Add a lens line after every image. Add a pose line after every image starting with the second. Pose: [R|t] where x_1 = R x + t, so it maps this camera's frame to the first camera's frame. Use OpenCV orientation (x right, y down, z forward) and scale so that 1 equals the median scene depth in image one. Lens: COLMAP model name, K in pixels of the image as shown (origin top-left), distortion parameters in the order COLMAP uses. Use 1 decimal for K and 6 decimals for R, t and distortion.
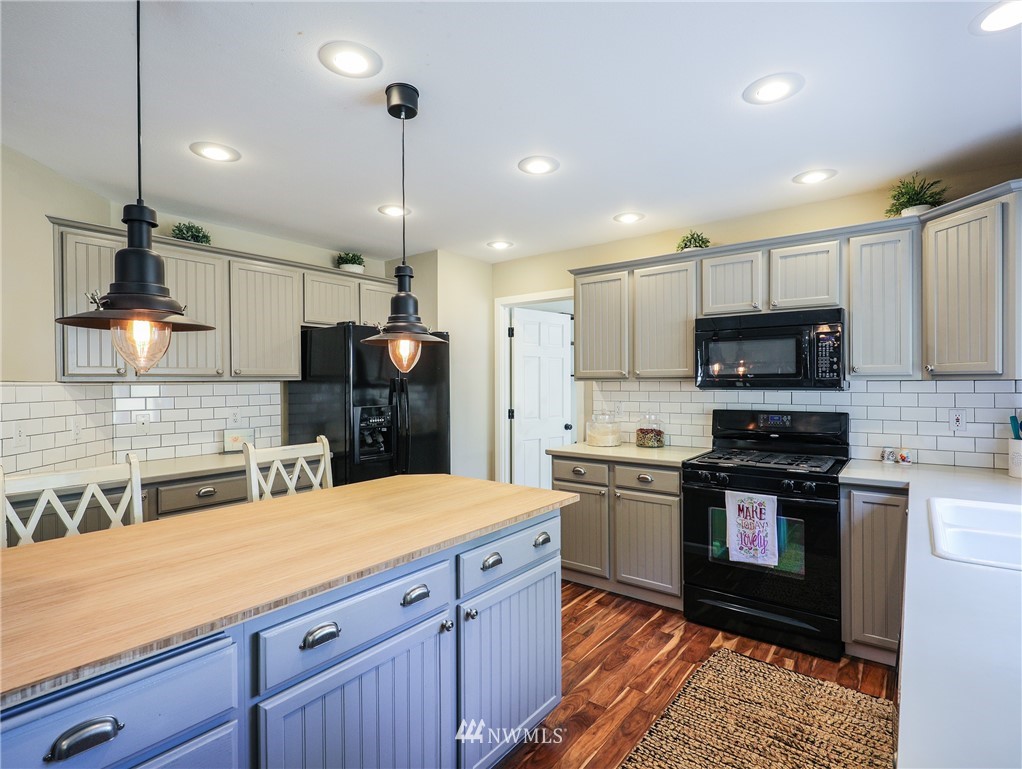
lens RADIAL K [[516.6, 0, 509.0], [0, 516.6, 381.6], [0, 0, 1]] dist [-0.006282, 0.002033]
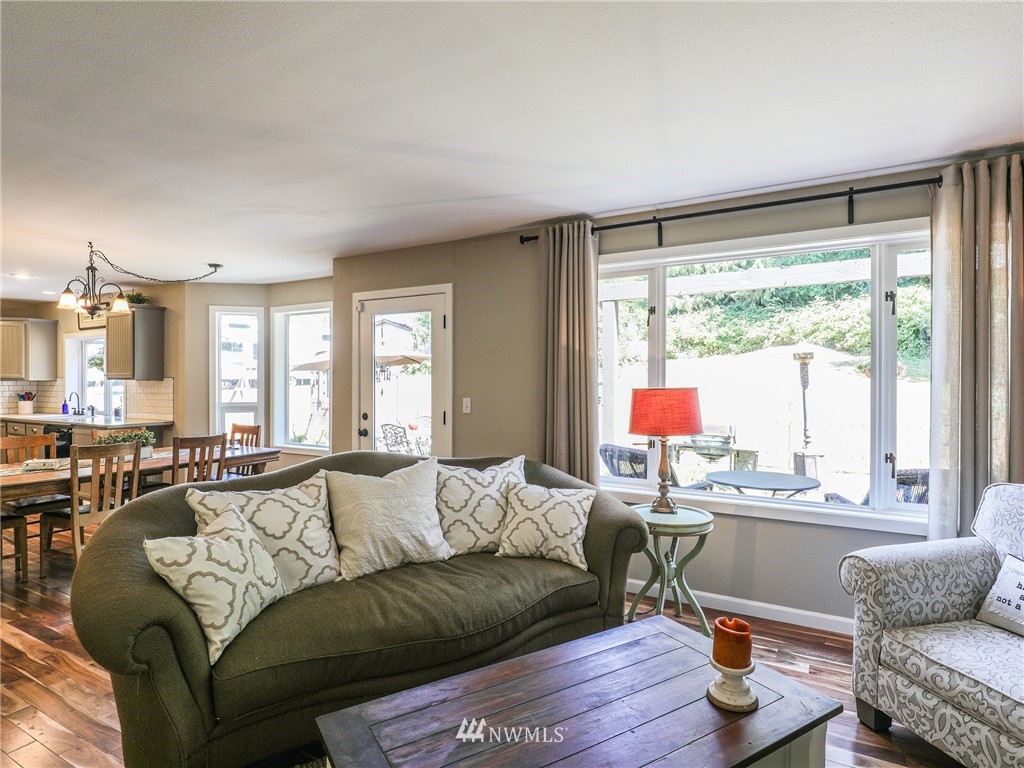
lens RADIAL K [[563.3, 0, 510.1], [0, 563.3, 381.8], [0, 0, 1]] dist [-0.000695, -0.000121]
pose [[-0.144365, 0.002227, 0.989522, -2.277015], [-0.003231, 0.999991, -0.002722, 0.002901], [-0.989519, -0.003590, -0.144357, -1.136347]]
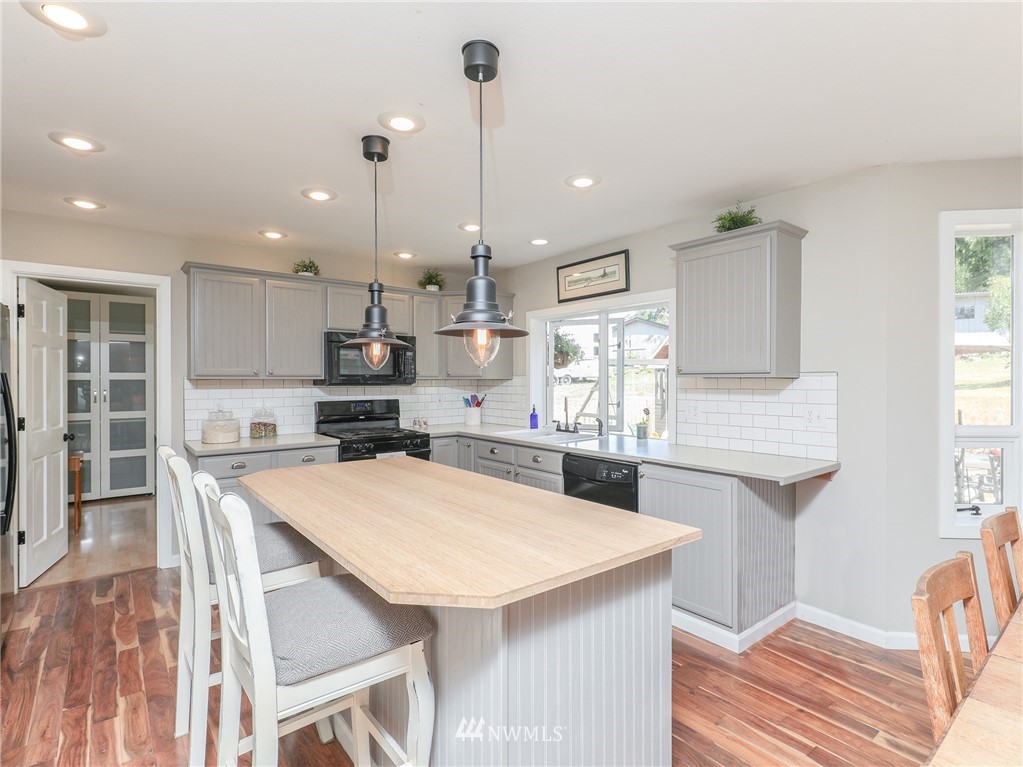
lens RADIAL K [[517.1, 0, 516.7], [0, 517.1, 382.5], [0, 0, 1]] dist [-0.006282, 0.002033]
pose [[0.225689, -0.002194, 0.974197, -0.935799], [-0.001861, 0.999995, 0.002683, 0.002861], [-0.974198, -0.002418, 0.225683, 0.282100]]
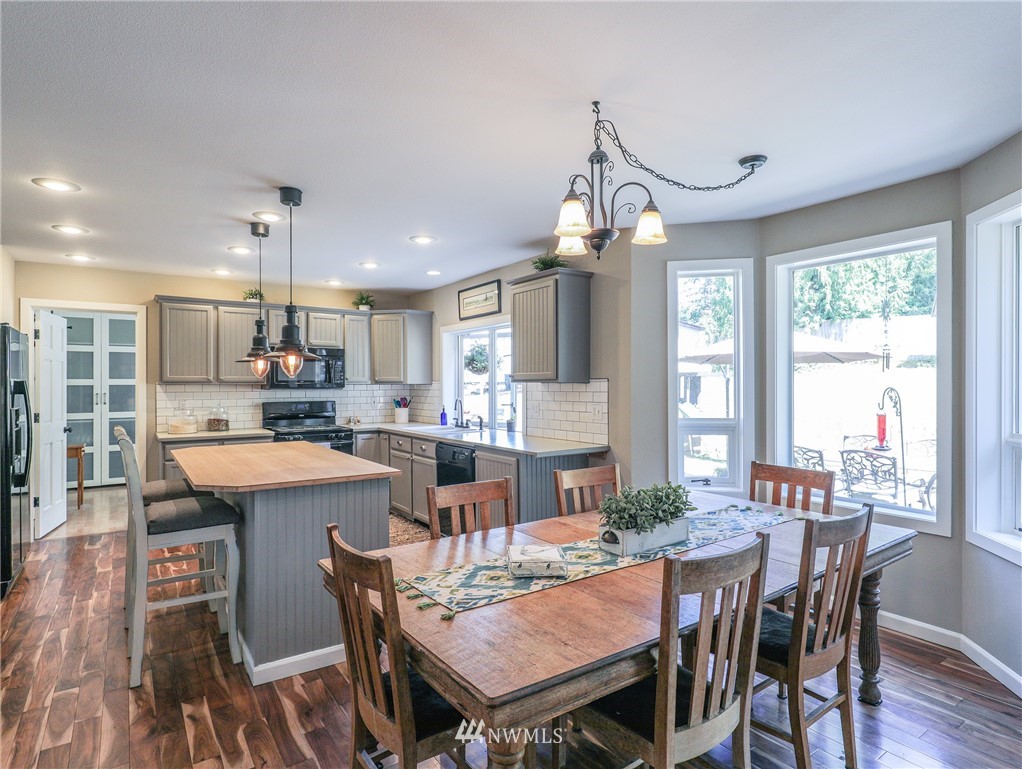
lens RADIAL K [[562.2, 0, 511.4], [0, 562.2, 382.1], [0, 0, 1]] dist [-0.000695, -0.000121]
pose [[0.291833, 0.006101, 0.956450, -1.299261], [-0.000337, 0.999980, -0.006276, 0.002531], [-0.956469, 0.001509, 0.291830, -0.293112]]
